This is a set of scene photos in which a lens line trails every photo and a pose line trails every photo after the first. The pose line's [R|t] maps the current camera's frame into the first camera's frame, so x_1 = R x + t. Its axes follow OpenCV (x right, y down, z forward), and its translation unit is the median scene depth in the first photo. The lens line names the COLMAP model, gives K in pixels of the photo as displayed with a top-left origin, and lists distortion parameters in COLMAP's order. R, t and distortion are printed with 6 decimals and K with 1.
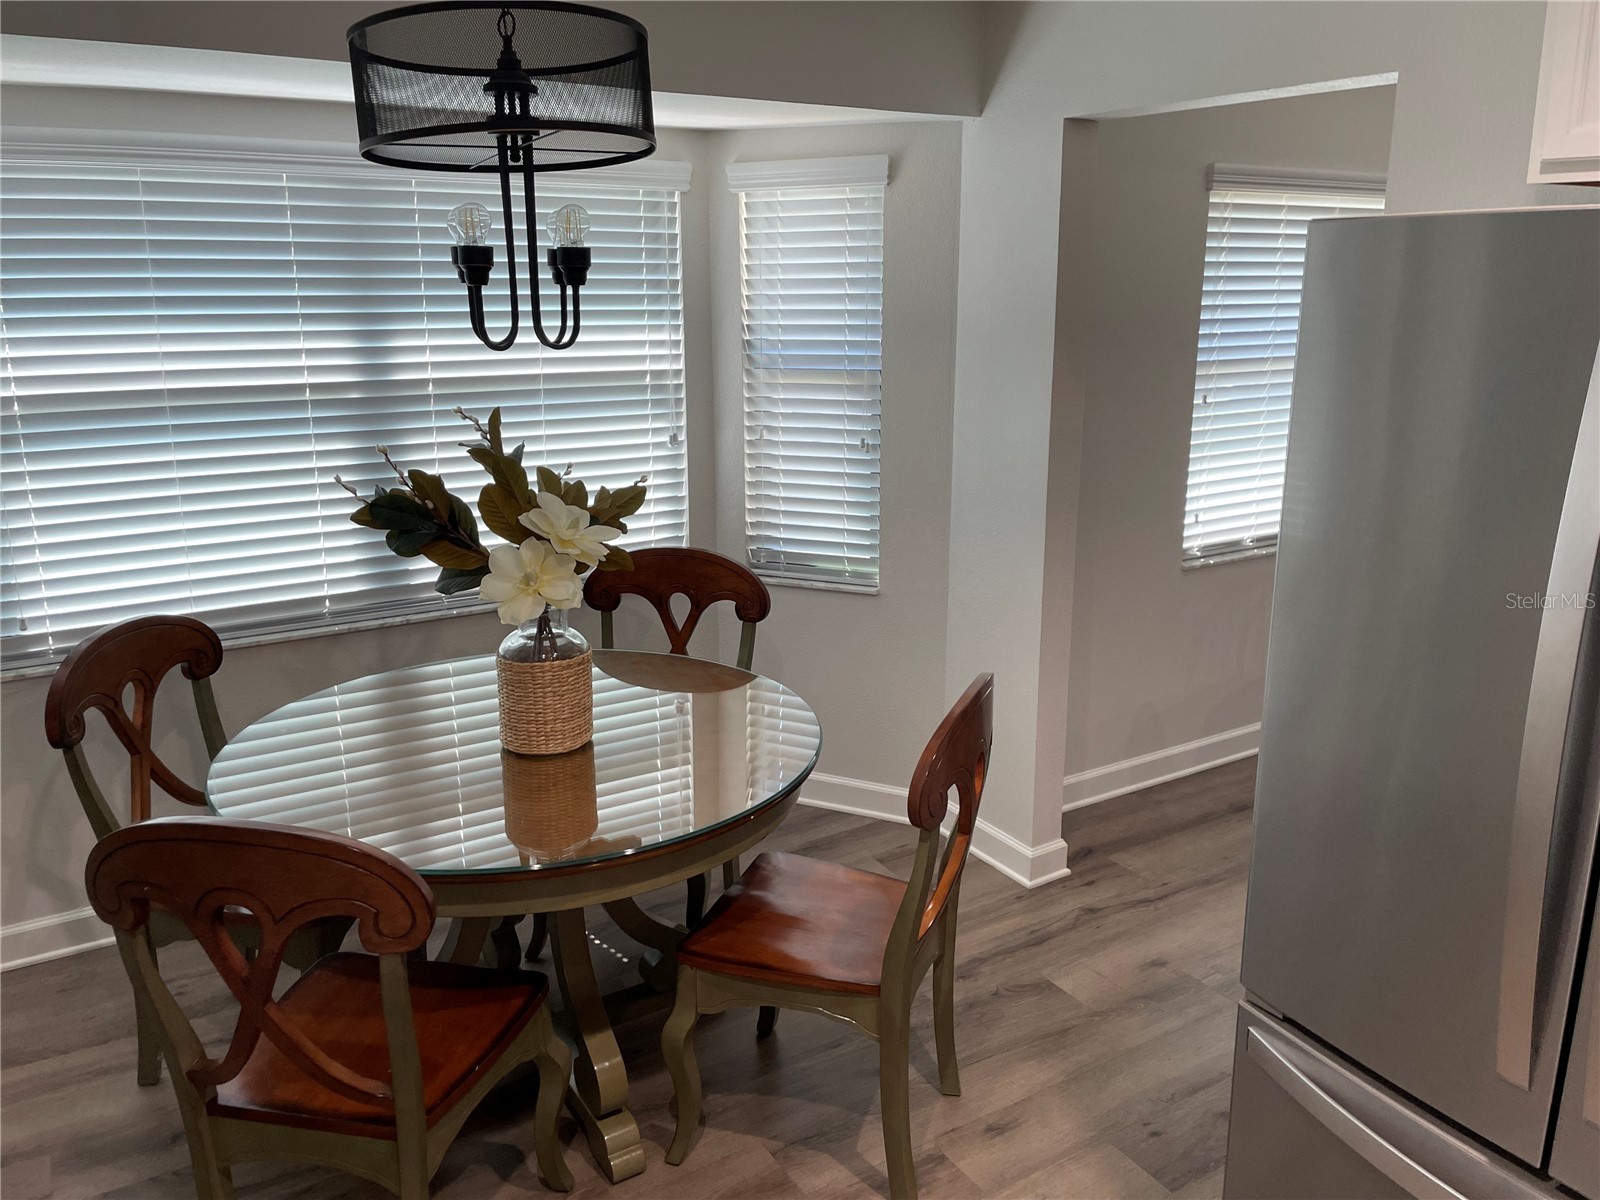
lens RADIAL K [[1218.6, 0, 799.7], [0, 1218.6, 597.3], [0, 0, 1]] dist [0.006753, 0.002049]
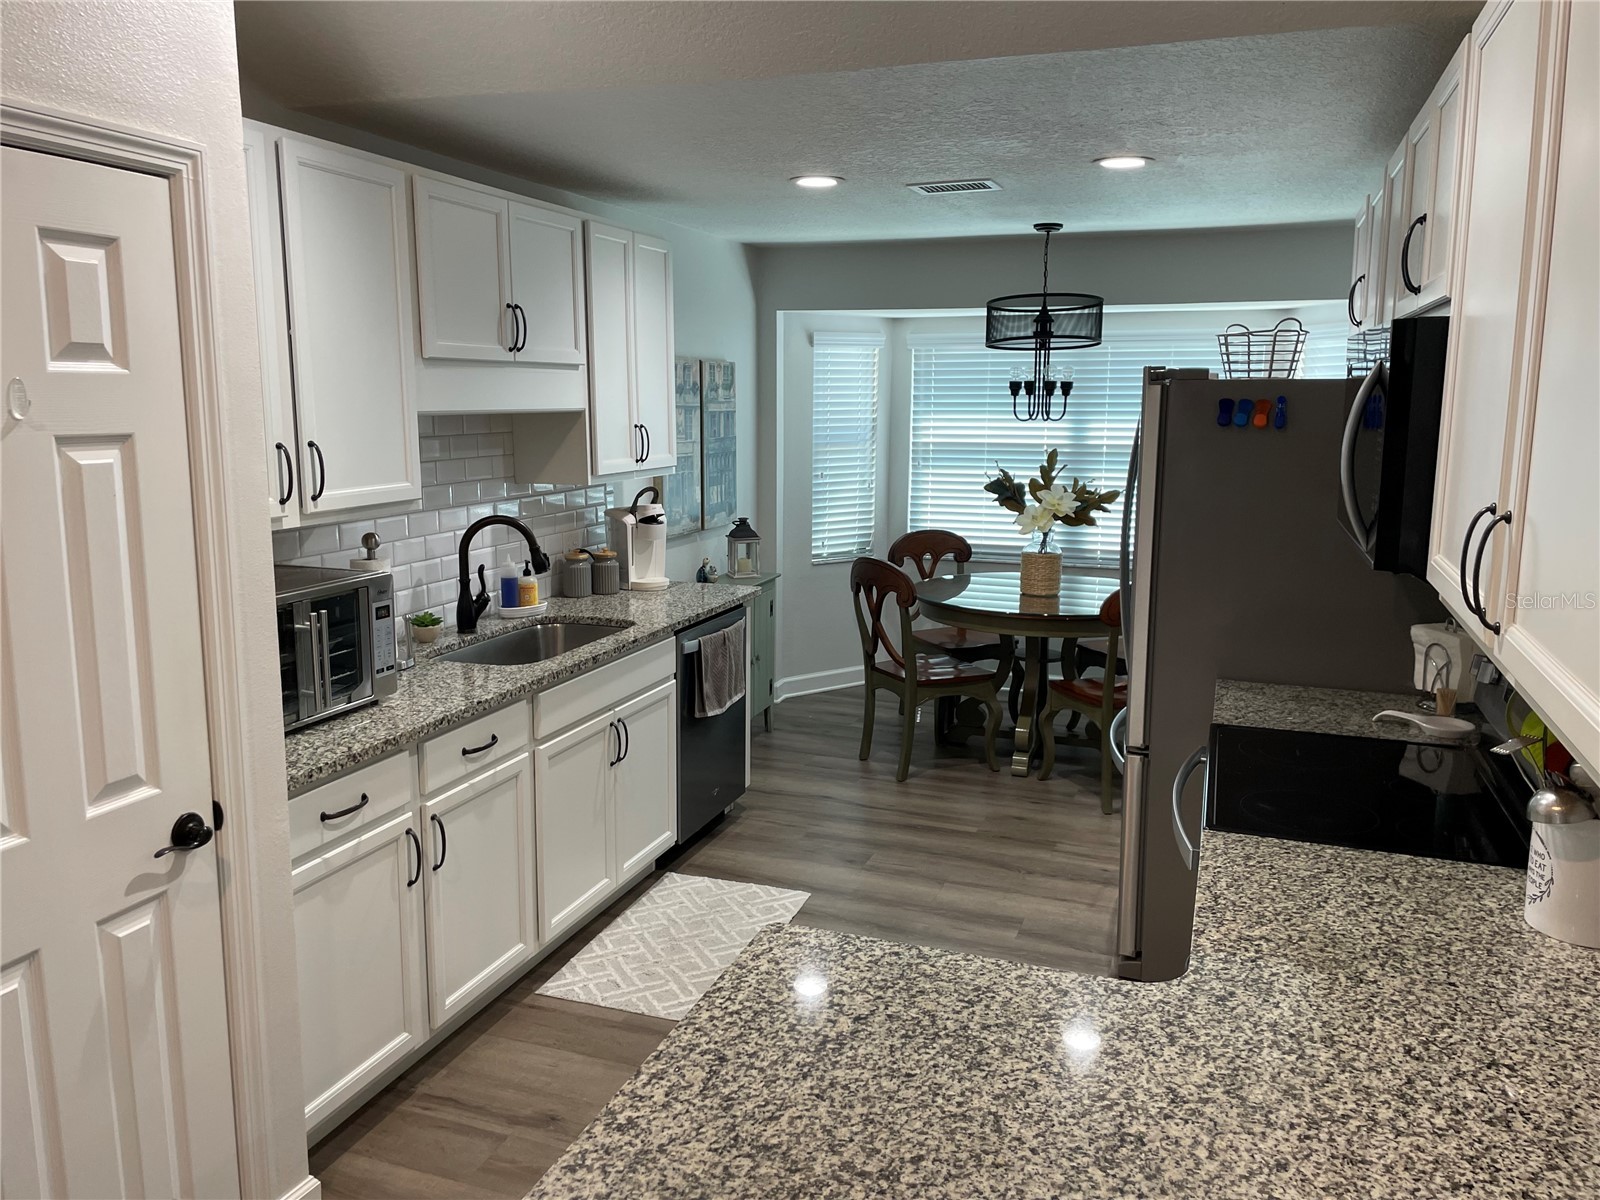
lens RADIAL K [[1218.6, 0, 798.9], [0, 1218.6, 596.5], [0, 0, 1]] dist [0.006753, 0.002049]
pose [[0.621535, 0.129921, -0.772538, 1.273581], [-0.204371, 0.978893, 0.000201, 0.219277], [0.756258, 0.157760, 0.634969, -0.791539]]
